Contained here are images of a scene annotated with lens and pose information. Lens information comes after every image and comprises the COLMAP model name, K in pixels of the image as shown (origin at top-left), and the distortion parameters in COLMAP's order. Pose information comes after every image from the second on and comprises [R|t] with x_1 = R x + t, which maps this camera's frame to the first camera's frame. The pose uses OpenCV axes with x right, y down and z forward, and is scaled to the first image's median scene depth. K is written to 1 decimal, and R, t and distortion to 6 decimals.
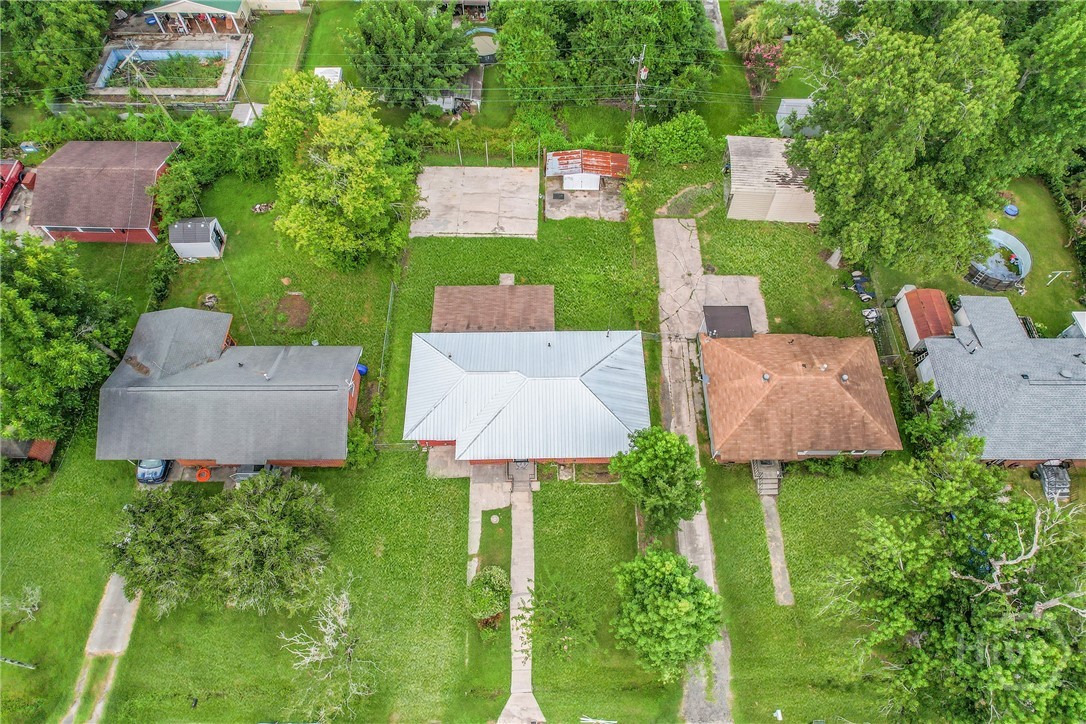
lens RADIAL K [[912.8, 0, 543.0], [0, 912.8, 362.0], [0, 0, 1]] dist [-0.109019, 0.159898]
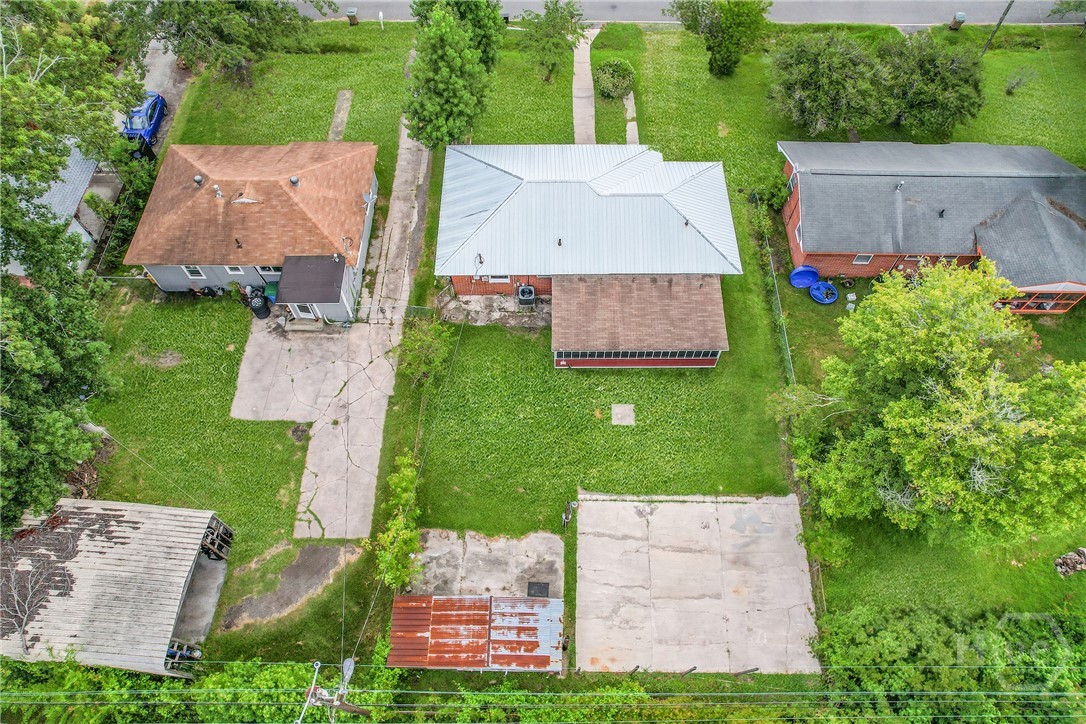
lens RADIAL K [[912.8, 0, 543.0], [0, 912.8, 362.0], [0, 0, 1]] dist [-0.109019, 0.159898]
pose [[-0.999890, -0.014720, -0.001964, 0.019814], [0.002235, -0.279898, 0.960027, -0.732283], [-0.014681, 0.959917, 0.279900, 0.828607]]
